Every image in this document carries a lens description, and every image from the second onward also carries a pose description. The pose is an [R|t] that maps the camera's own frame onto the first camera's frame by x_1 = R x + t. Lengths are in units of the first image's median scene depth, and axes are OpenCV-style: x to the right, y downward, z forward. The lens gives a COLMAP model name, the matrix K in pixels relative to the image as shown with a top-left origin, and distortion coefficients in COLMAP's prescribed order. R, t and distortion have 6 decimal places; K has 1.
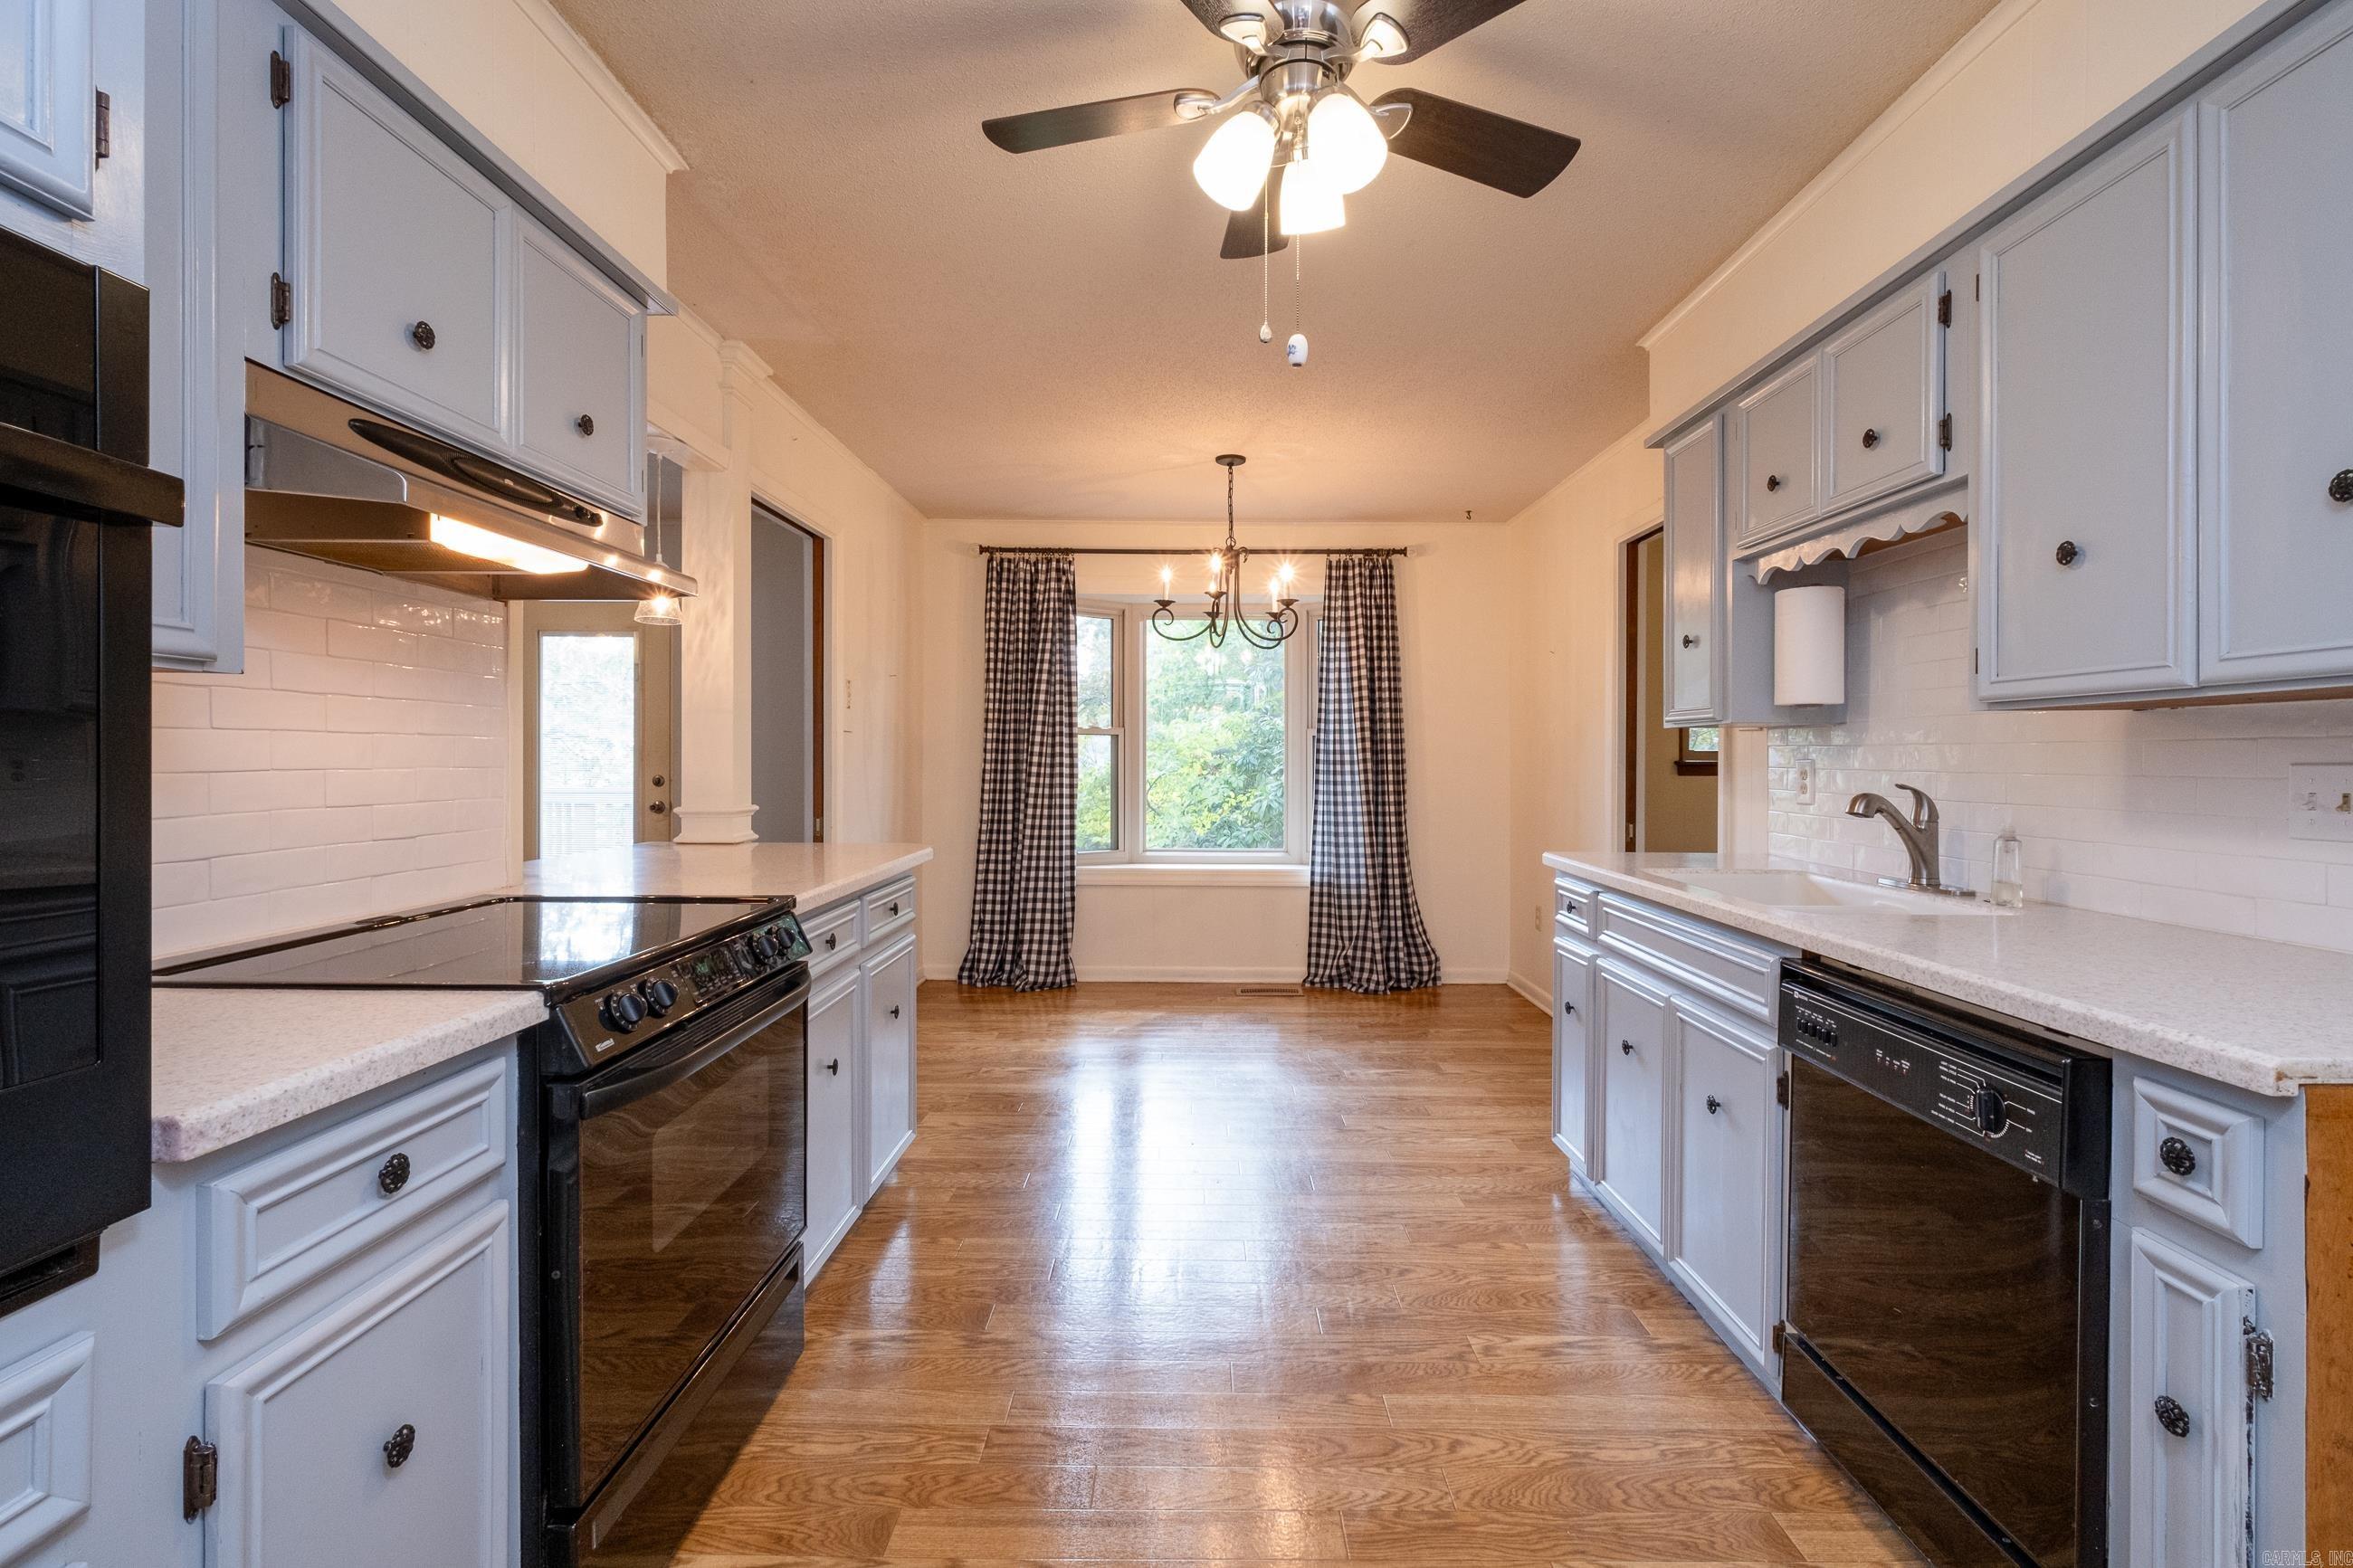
lens RADIAL K [[1022.9, 0, 1190.6], [0, 1022.9, 747.6], [0, 0, 1]] dist [0.002273, 0.000244]
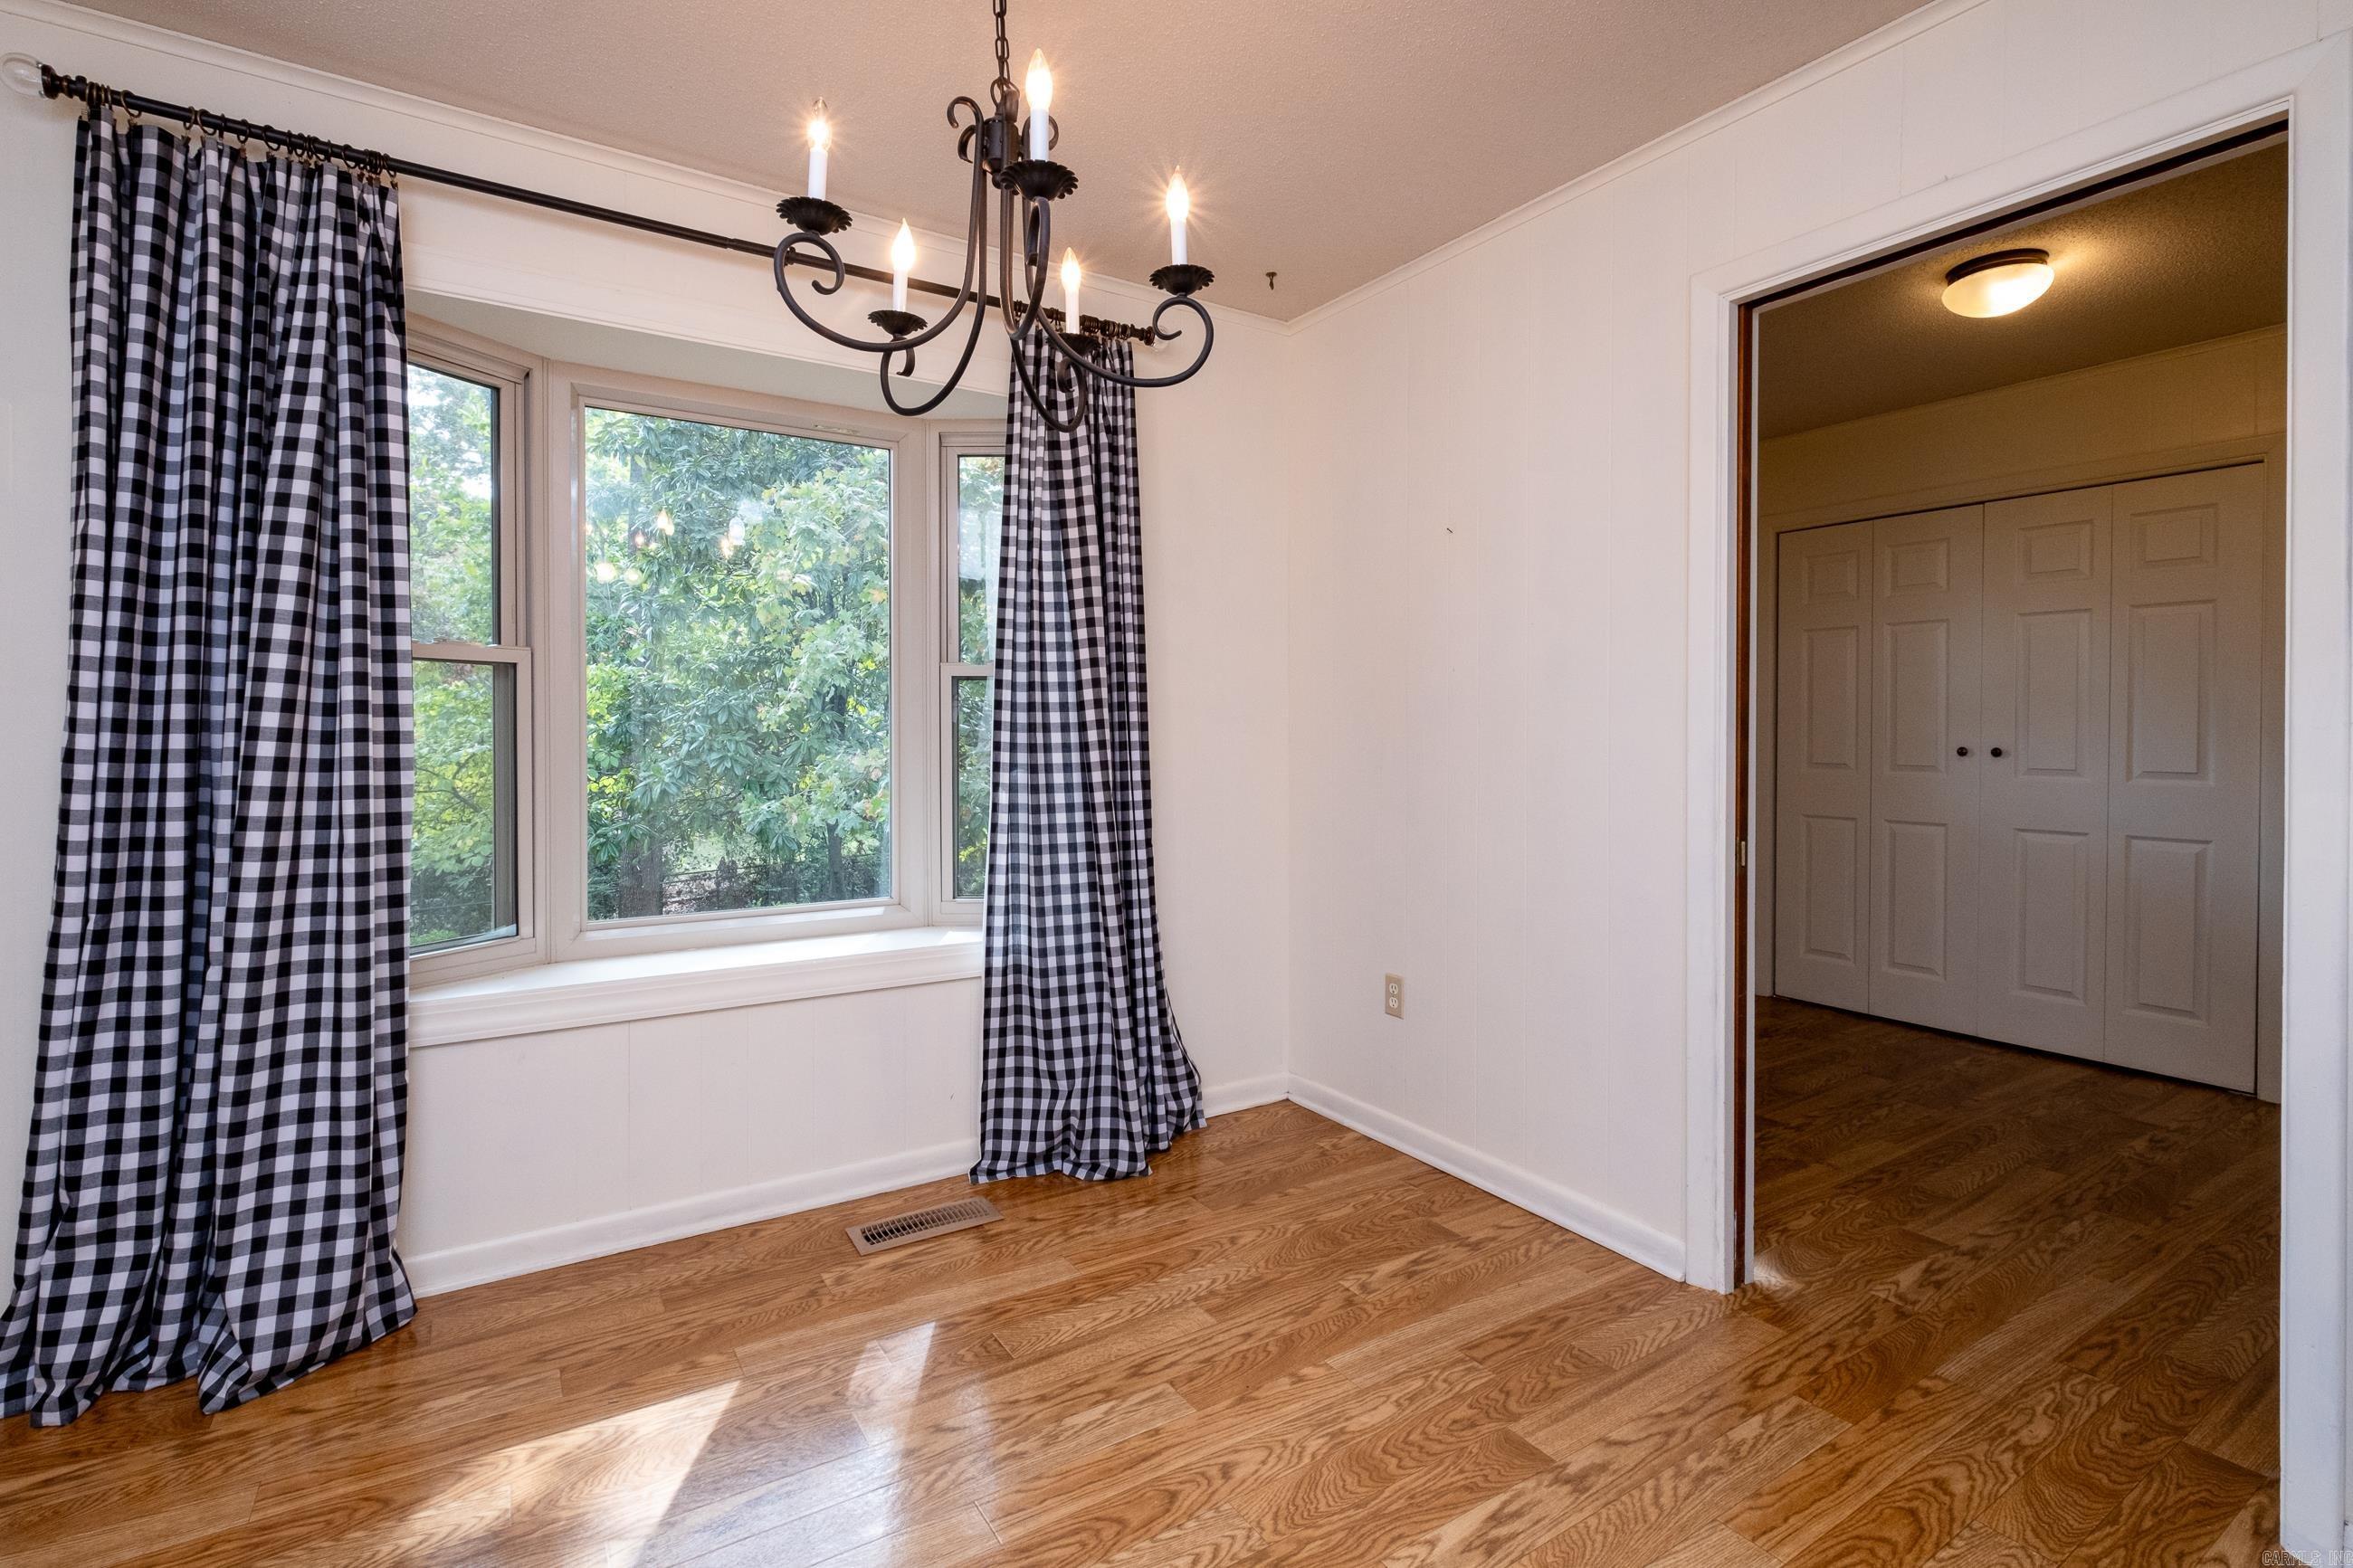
lens RADIAL K [[1072.6, 0, 1155.3], [0, 1072.6, 732.5], [0, 0, 1]] dist [-0.001394, 0.001691]
pose [[0.846009, -0.004030, 0.533153, -0.090413], [-0.004516, 0.999881, 0.014723, 0.008772], [-0.533149, -0.014863, 0.845891, 0.522629]]
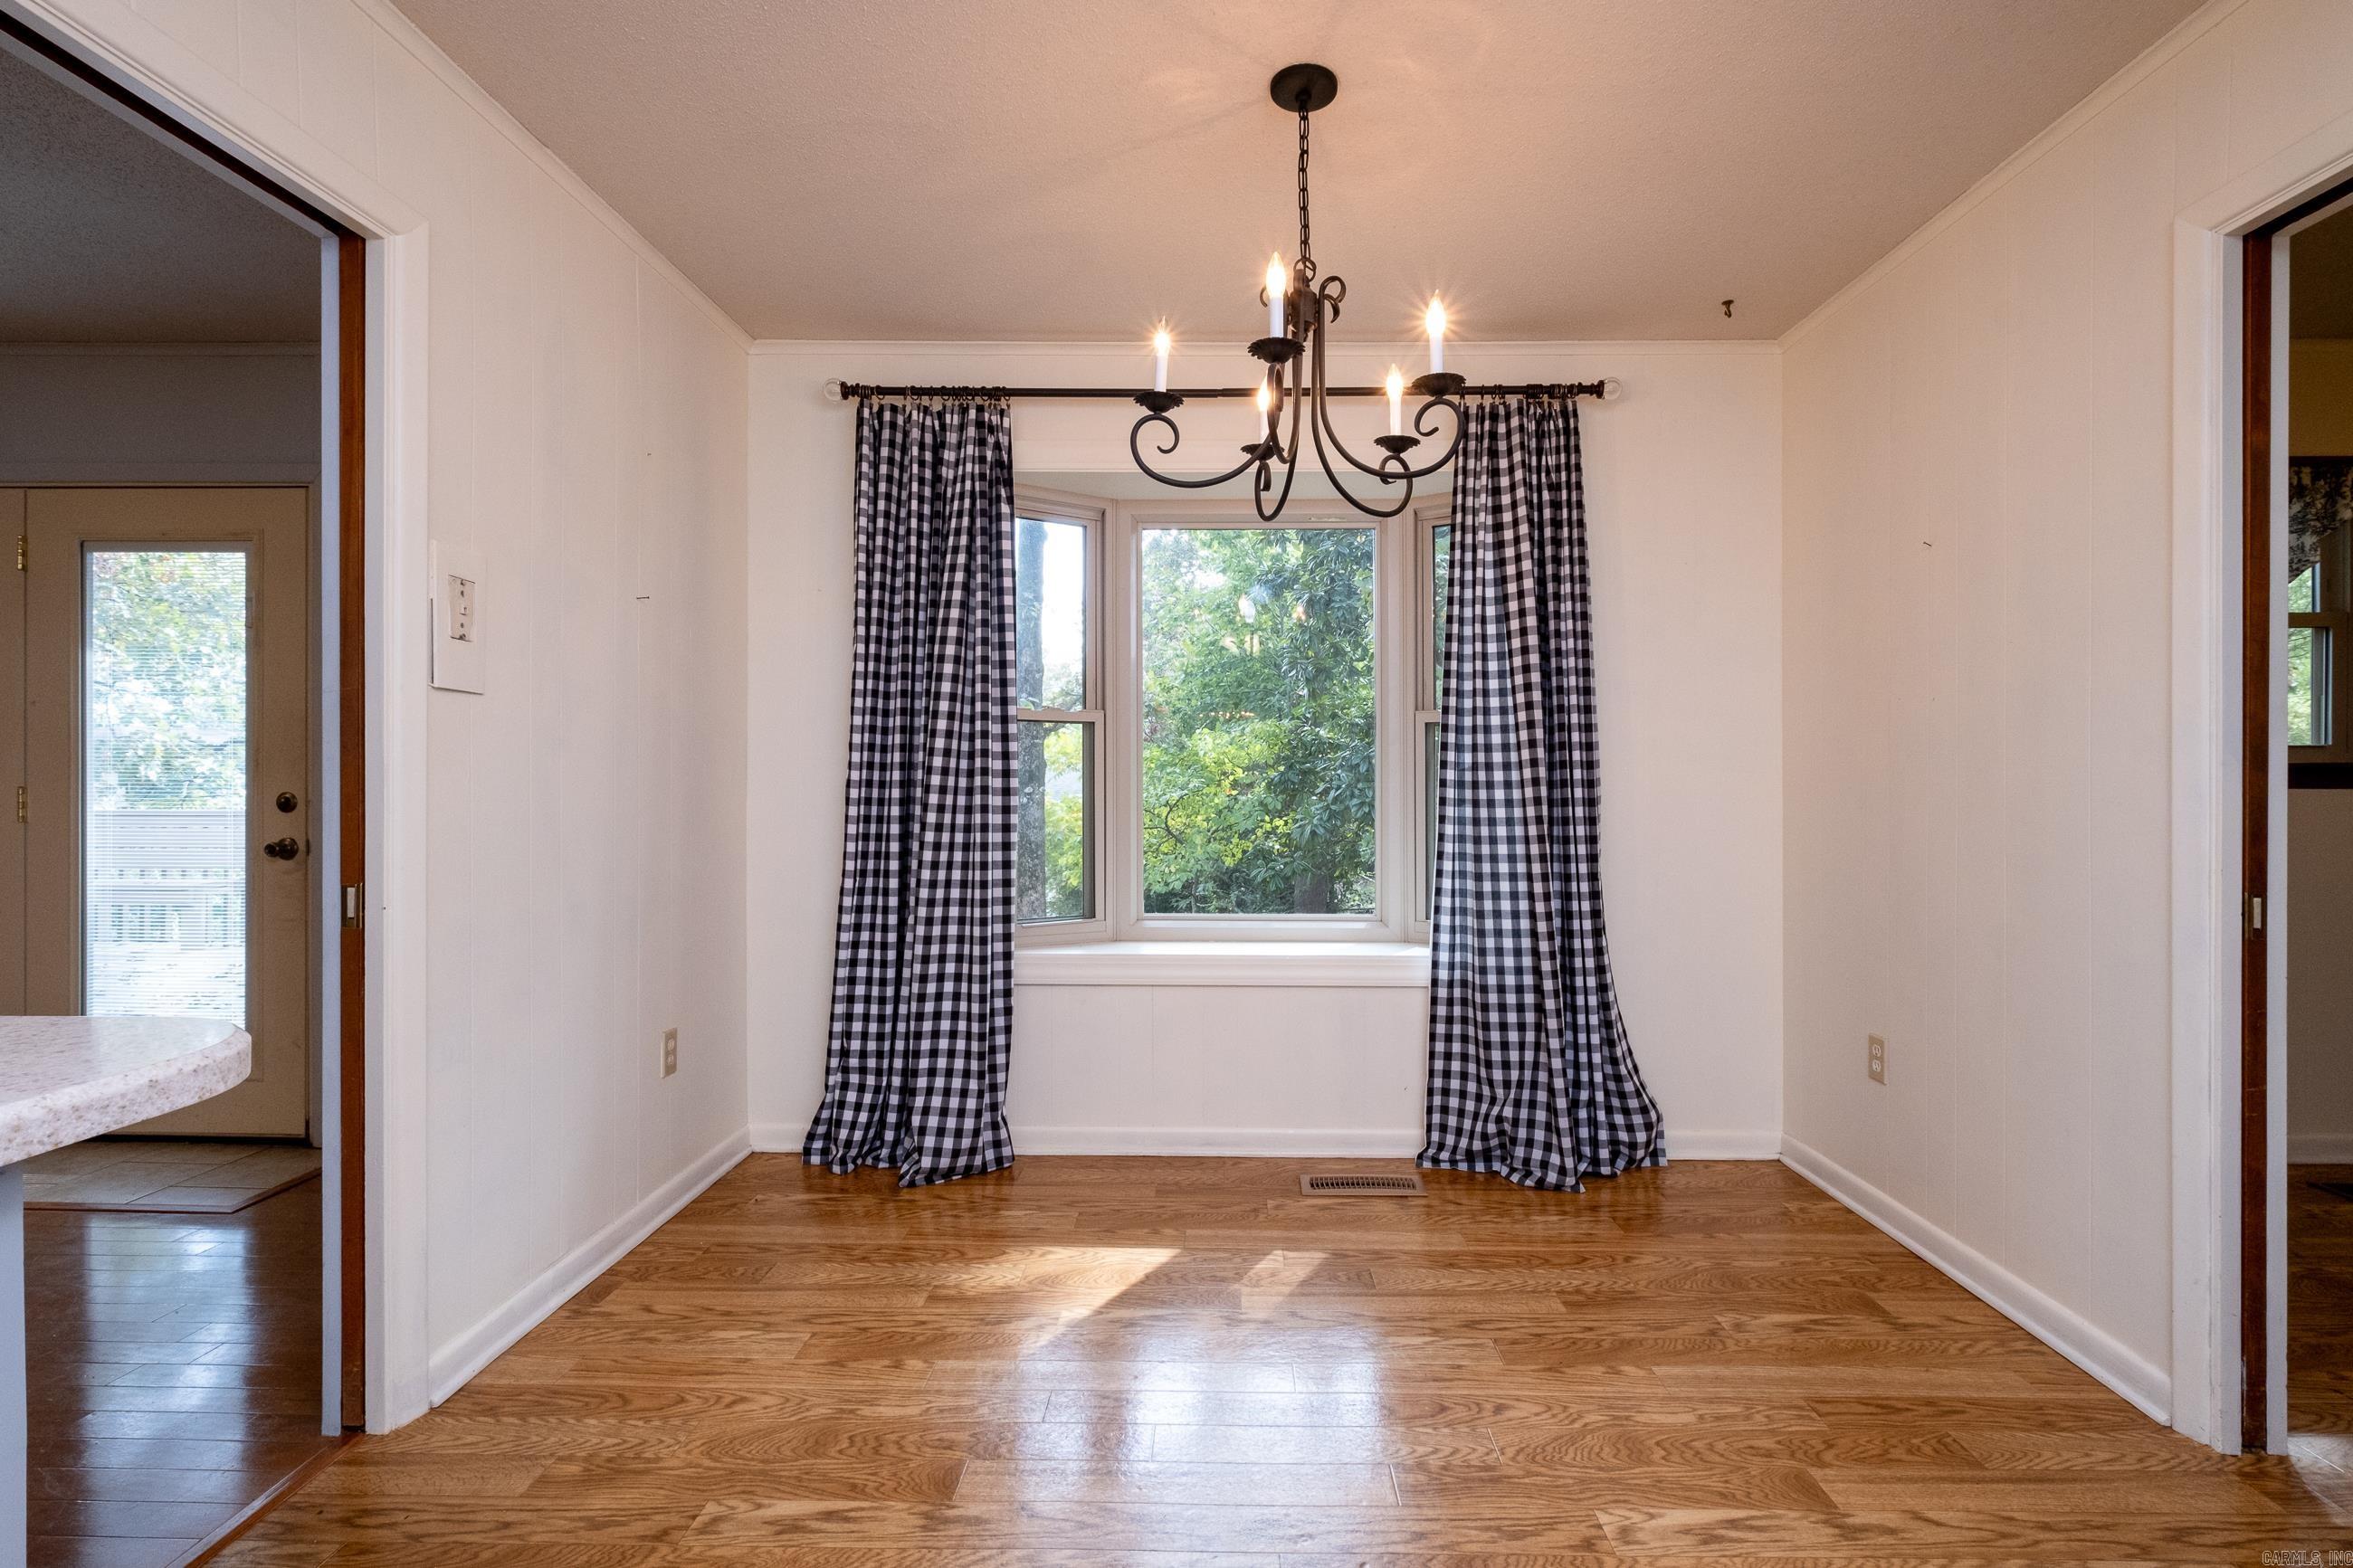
lens RADIAL K [[1072.6, 0, 1211.7], [0, 1072.6, 772.0], [0, 0, 1]] dist [-0.001394, 0.001691]
pose [[0.999982, -0.002353, -0.005596, 0.000216], [0.002377, 0.999988, 0.004266, 0.014656], [0.005586, -0.004279, 0.999975, 0.414672]]
